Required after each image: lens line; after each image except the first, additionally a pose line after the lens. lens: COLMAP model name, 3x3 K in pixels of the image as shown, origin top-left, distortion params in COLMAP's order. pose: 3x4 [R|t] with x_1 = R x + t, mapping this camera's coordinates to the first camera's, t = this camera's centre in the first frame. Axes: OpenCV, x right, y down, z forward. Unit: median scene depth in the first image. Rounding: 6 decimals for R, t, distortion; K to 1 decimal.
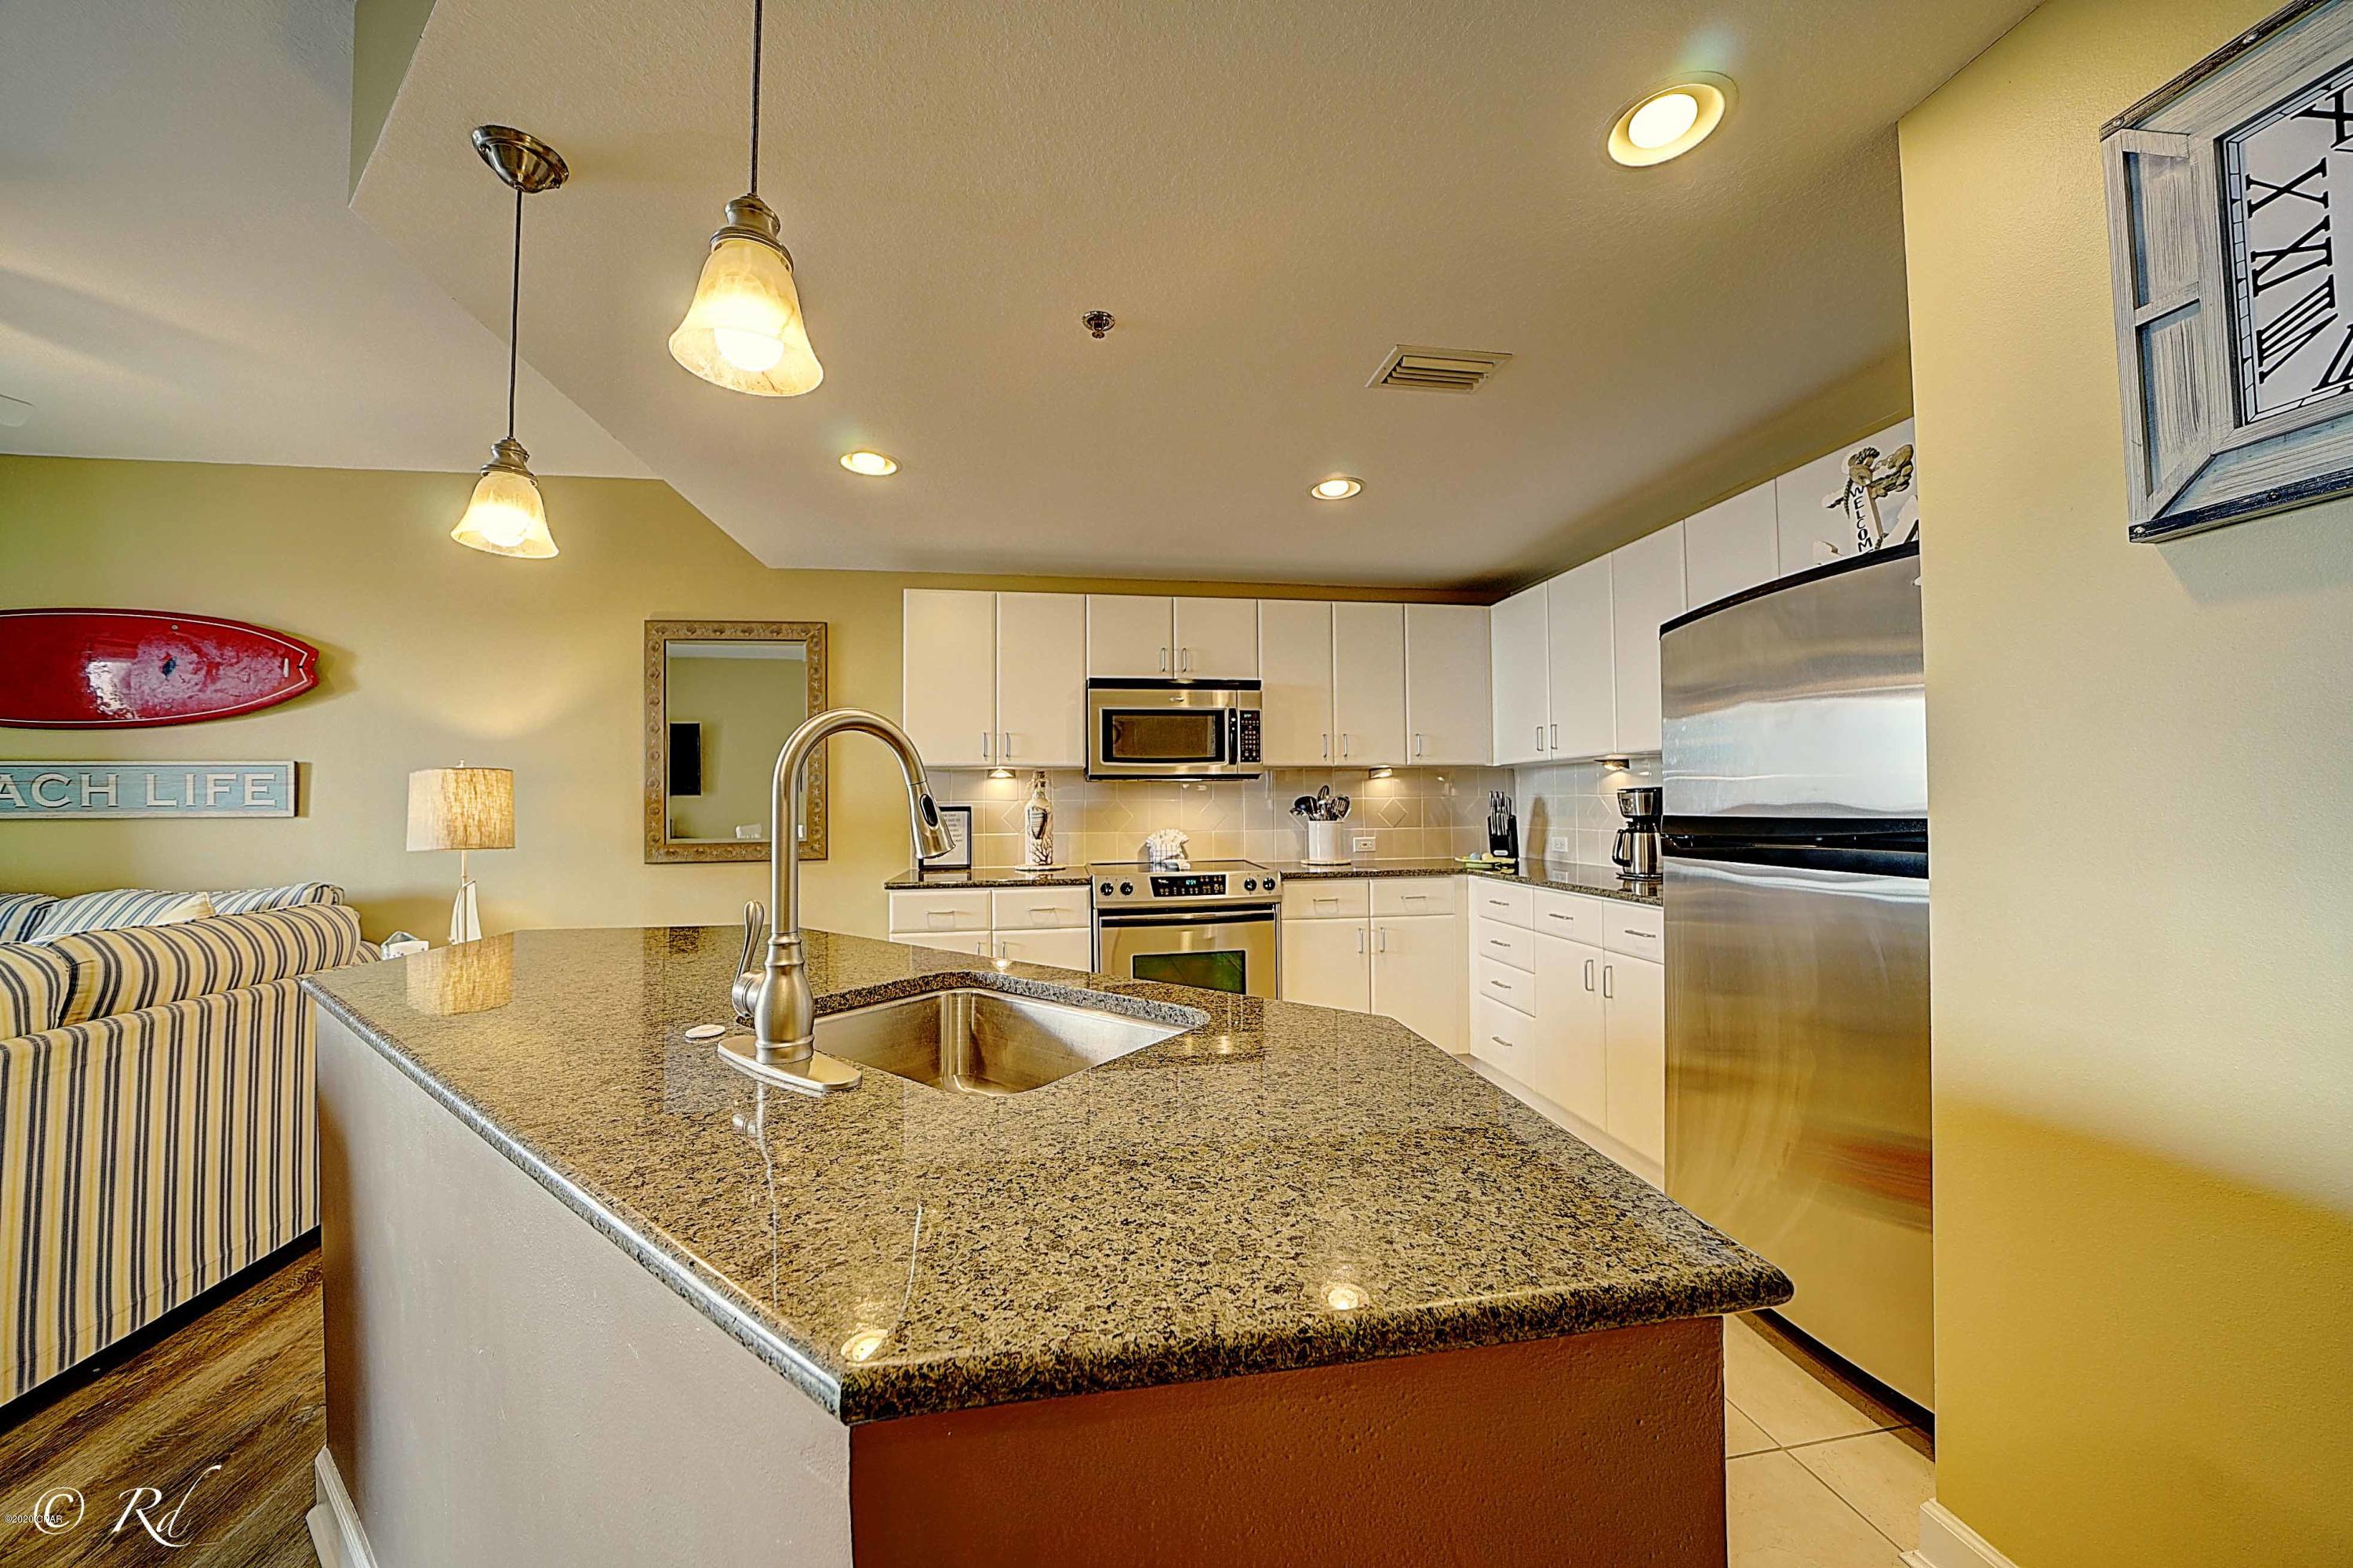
lens RADIAL K [[815.5, 0, 1174.6], [0, 815.5, 783.1], [0, 0, 1]] dist [-0.028472, 0.003634]
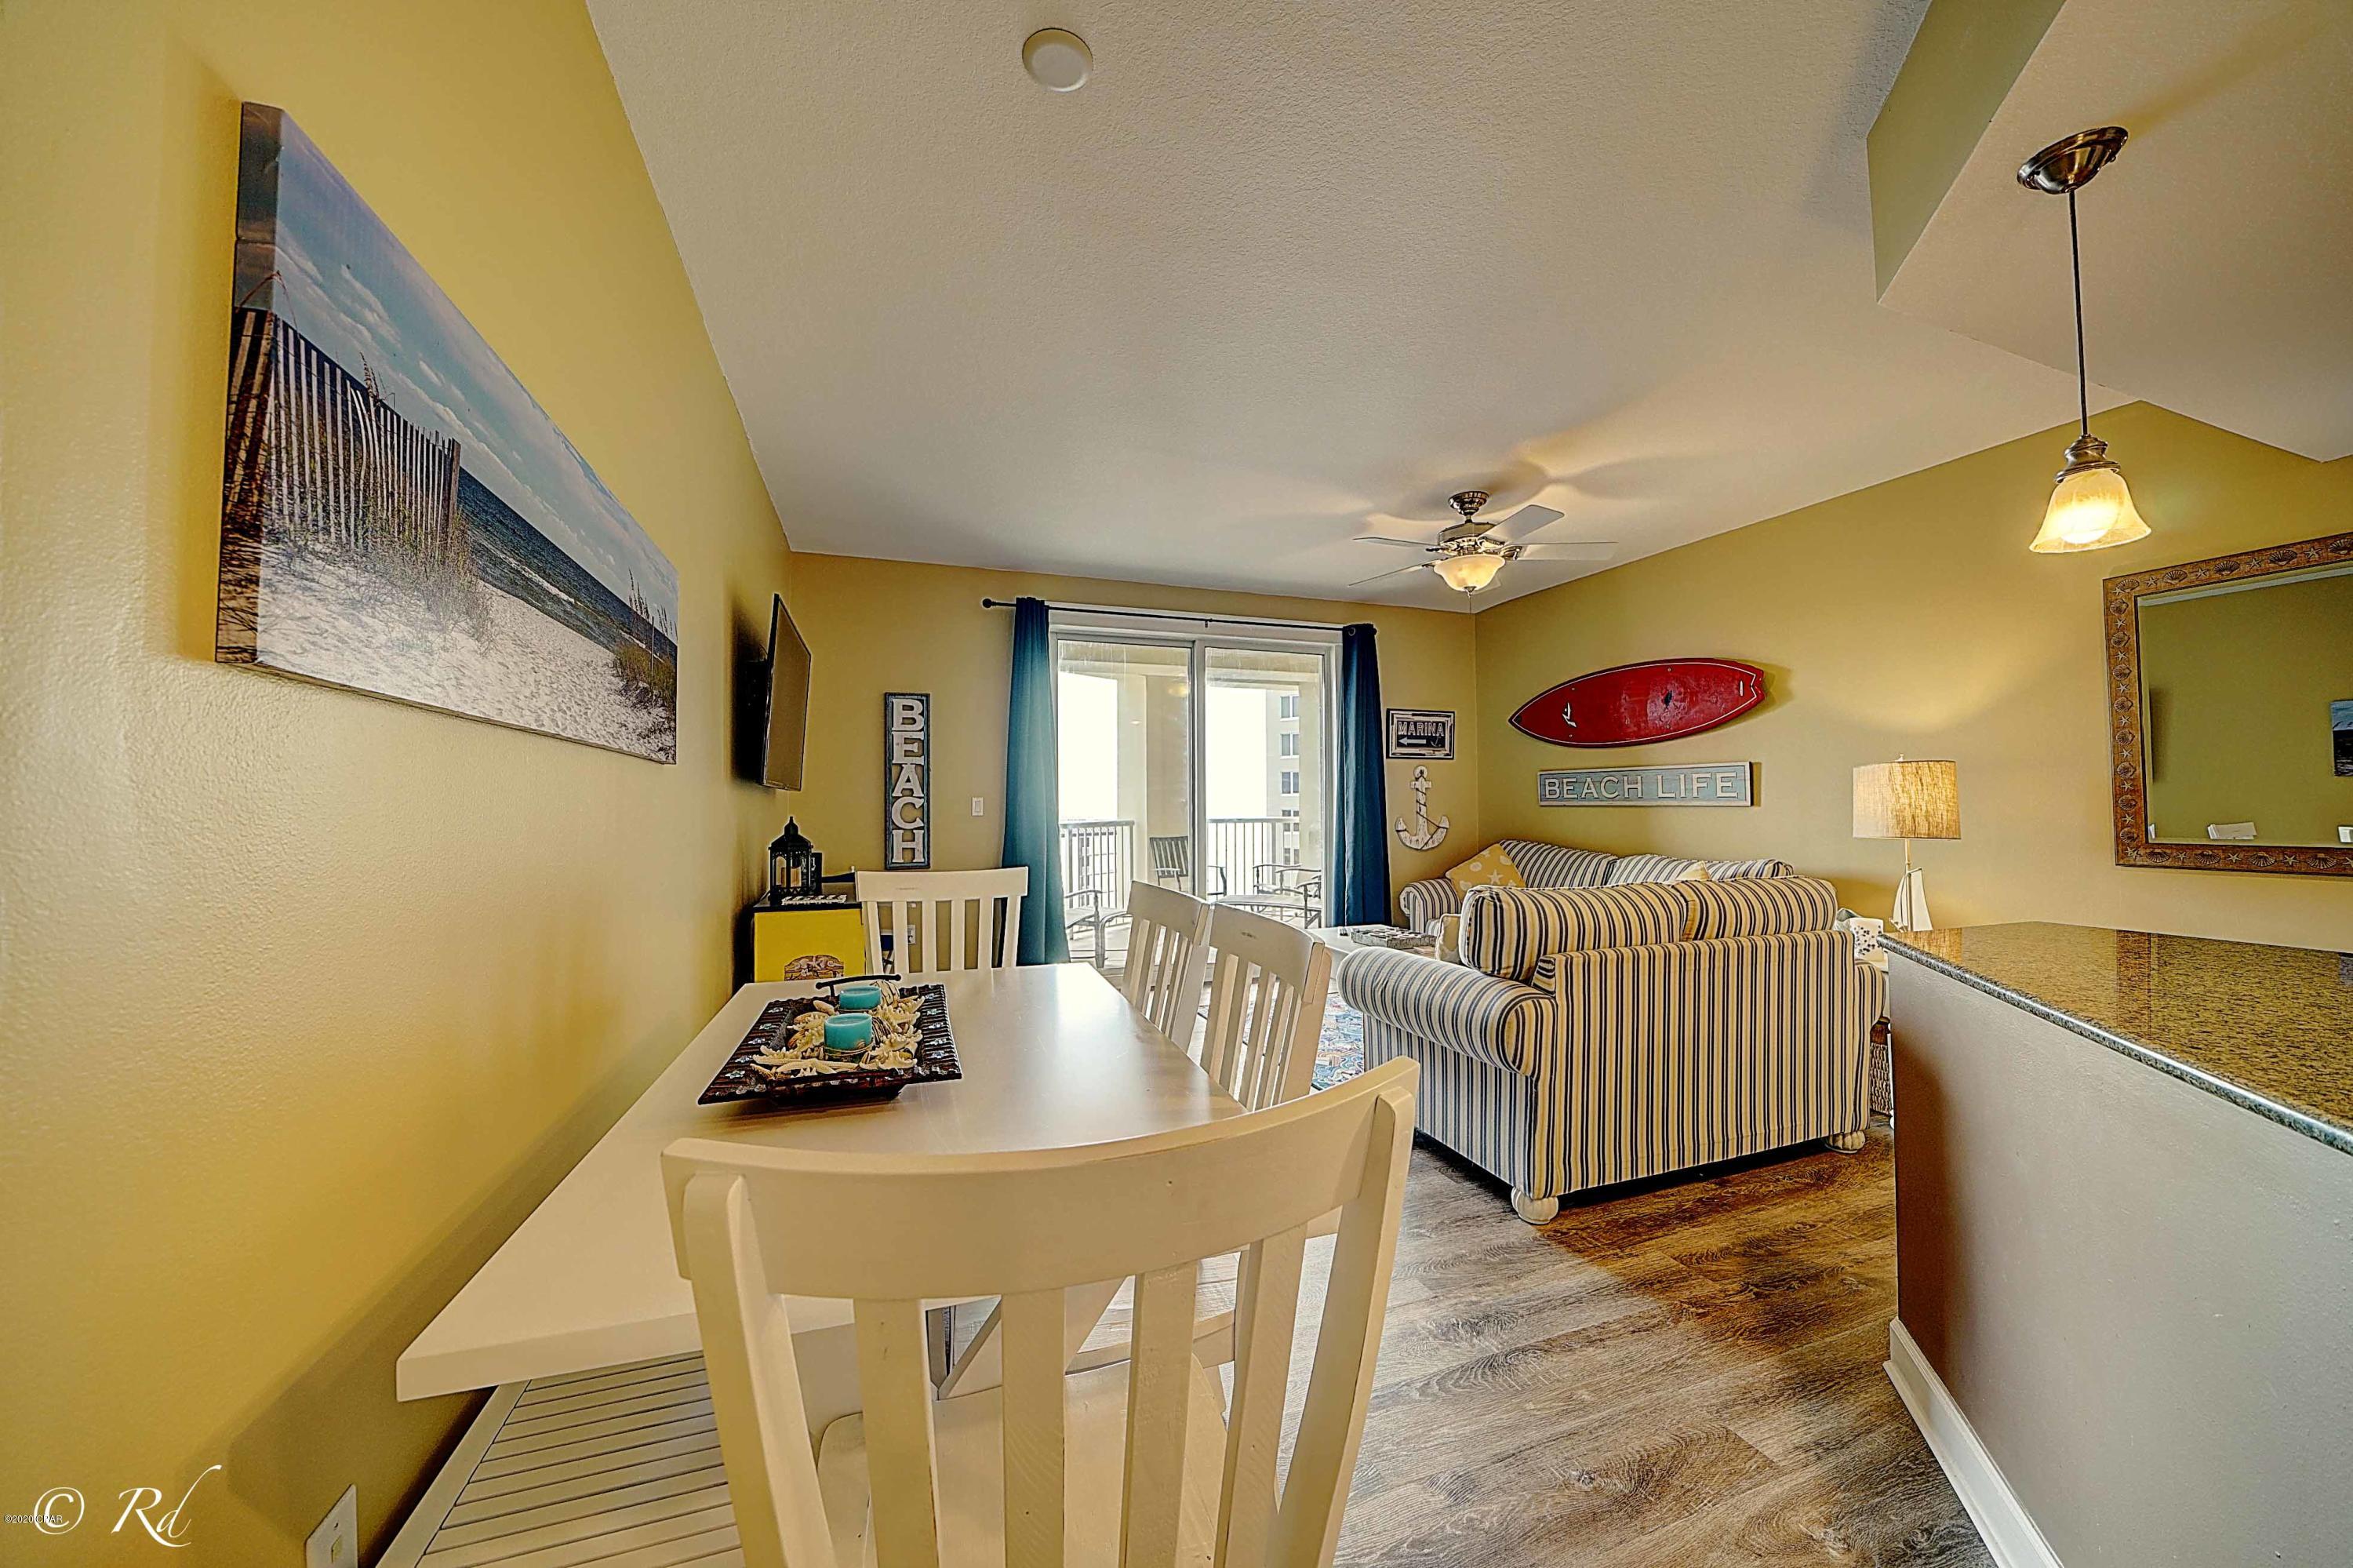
lens RADIAL K [[815.5, 0, 1174.7], [0, 815.5, 783.6], [0, 0, 1]] dist [-0.028472, 0.003634]
pose [[0.185365, -0.016145, -0.982537, -0.055917], [0.026903, 0.999574, -0.011350, -0.006522], [0.982301, -0.024329, 0.185720, -0.291418]]
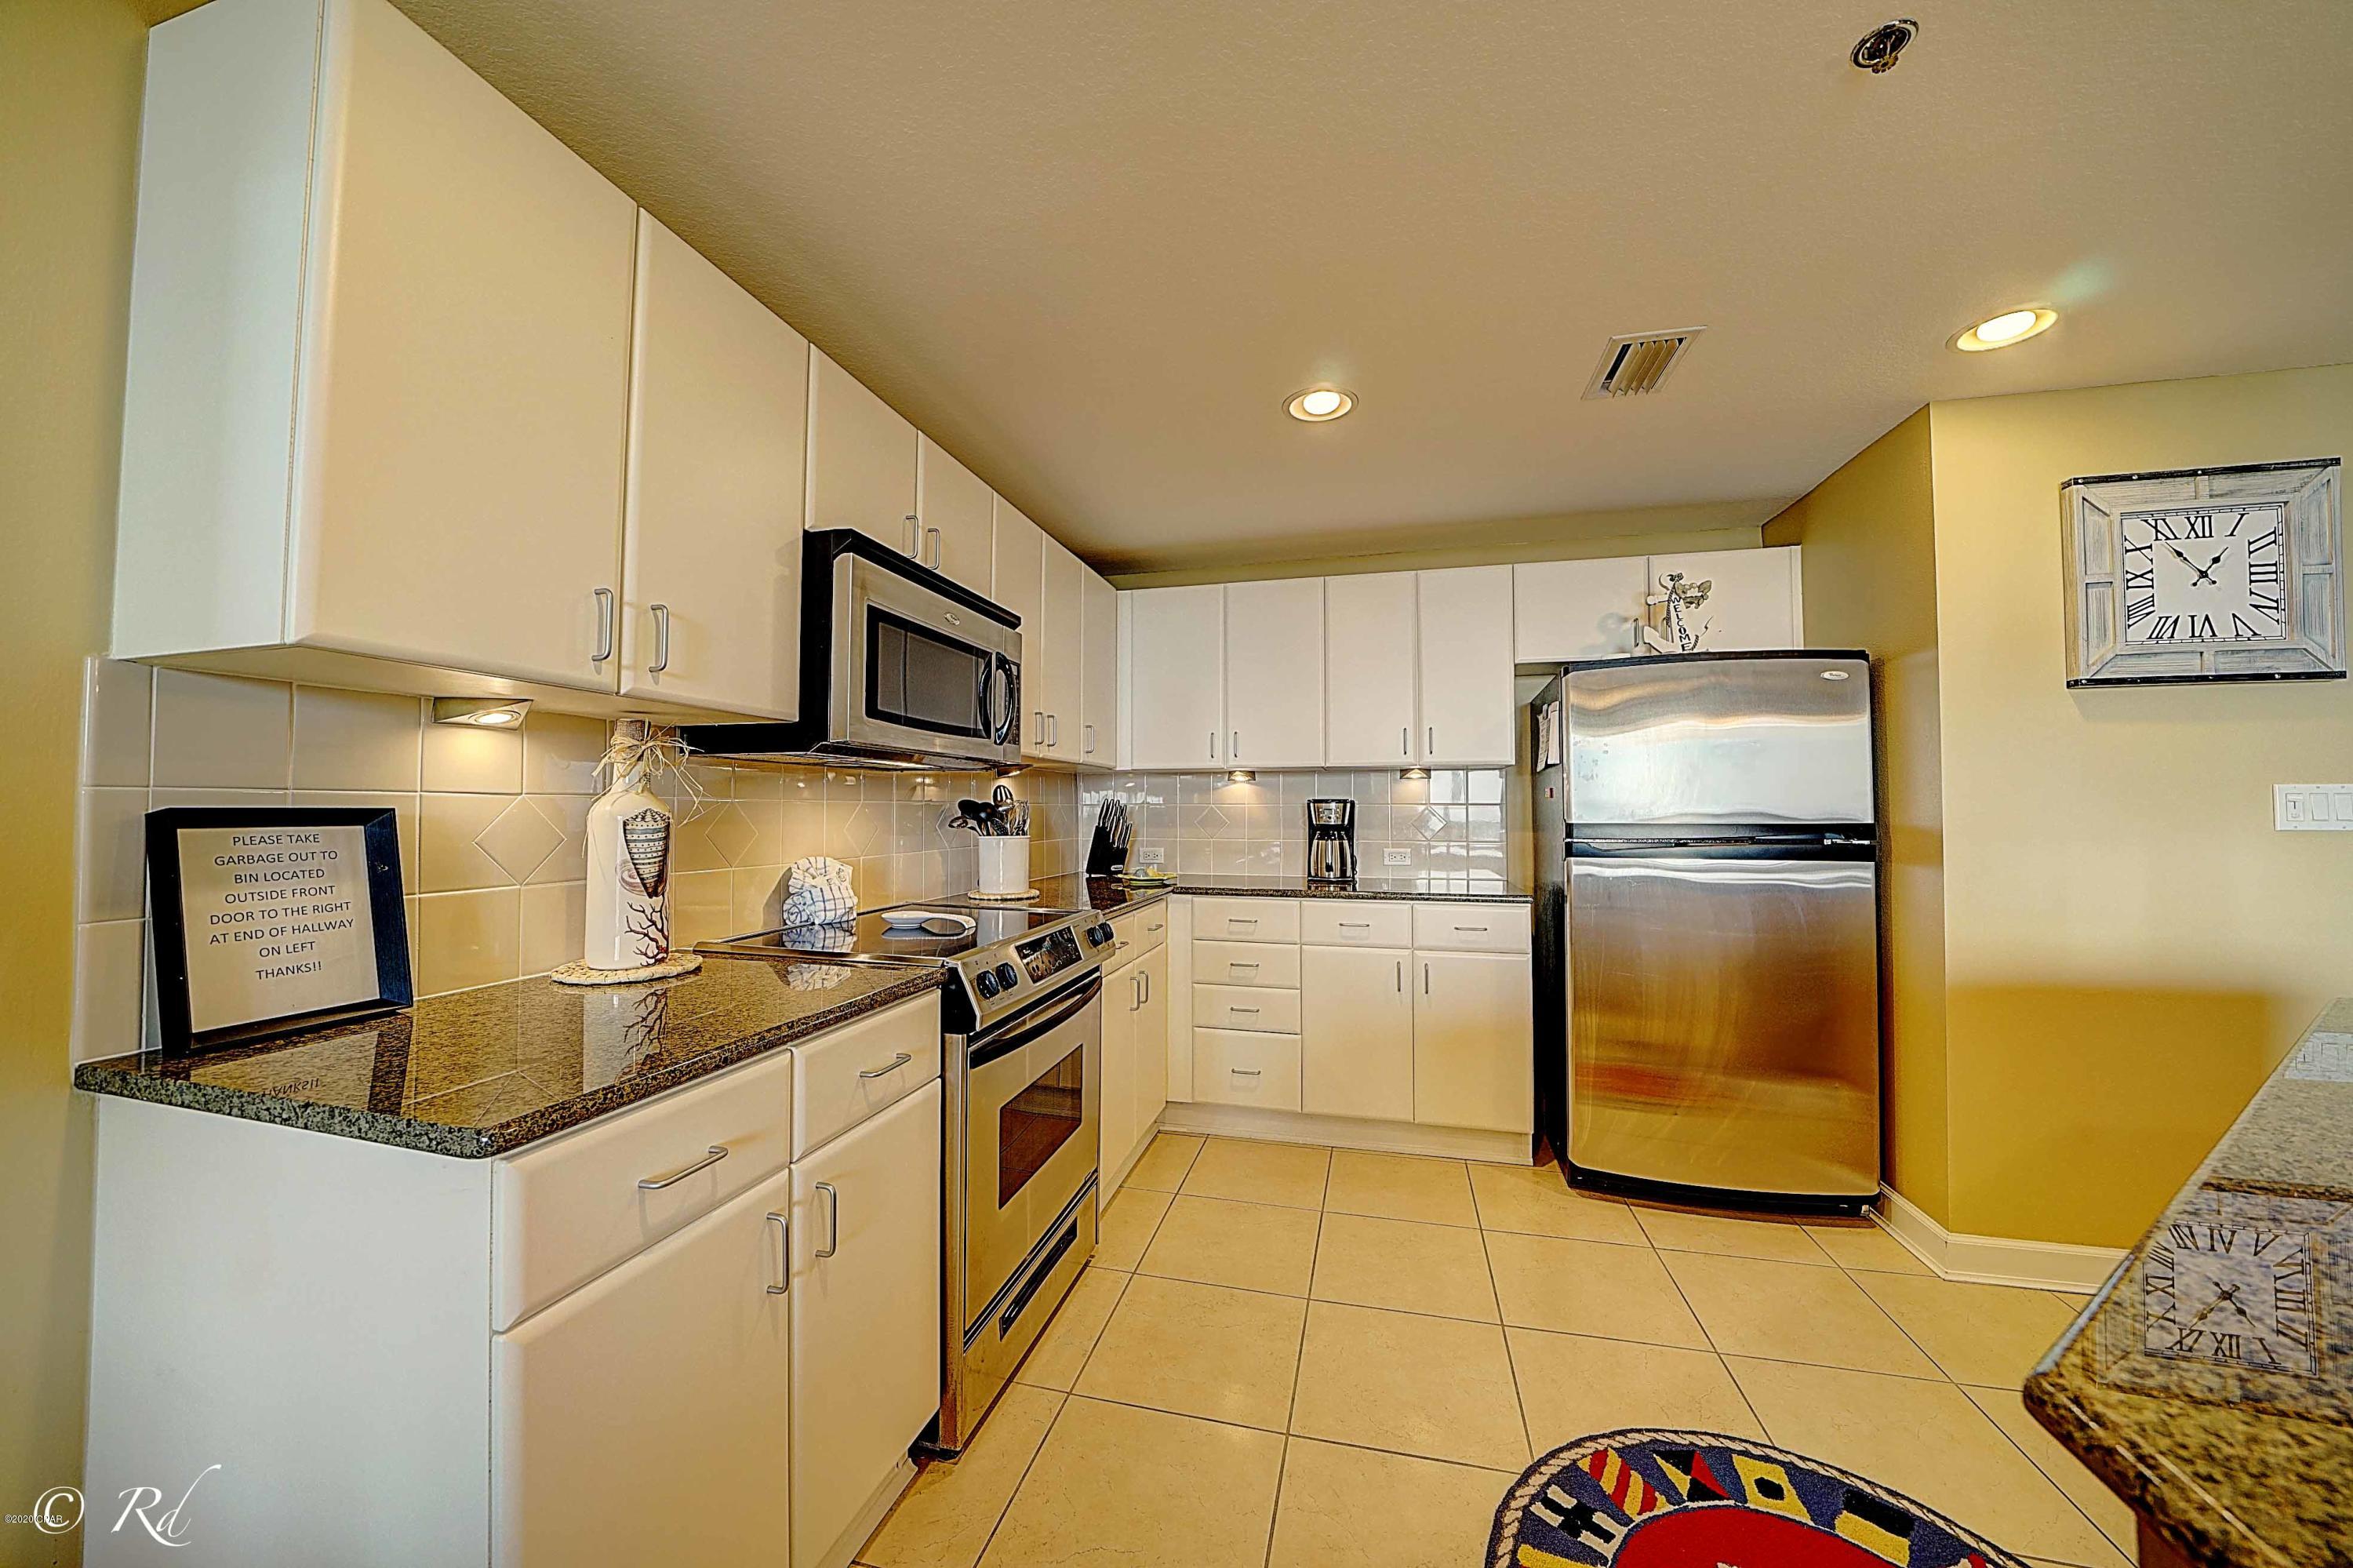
lens RADIAL K [[815.5, 0, 1172.3], [0, 815.5, 783.2], [0, 0, 1]] dist [-0.028472, 0.003634]
pose [[0.398348, 0.039227, 0.916395, -0.275463], [-0.028483, 0.999132, -0.030387, 0.012667], [-0.916792, -0.013997, 0.399120, 0.404734]]
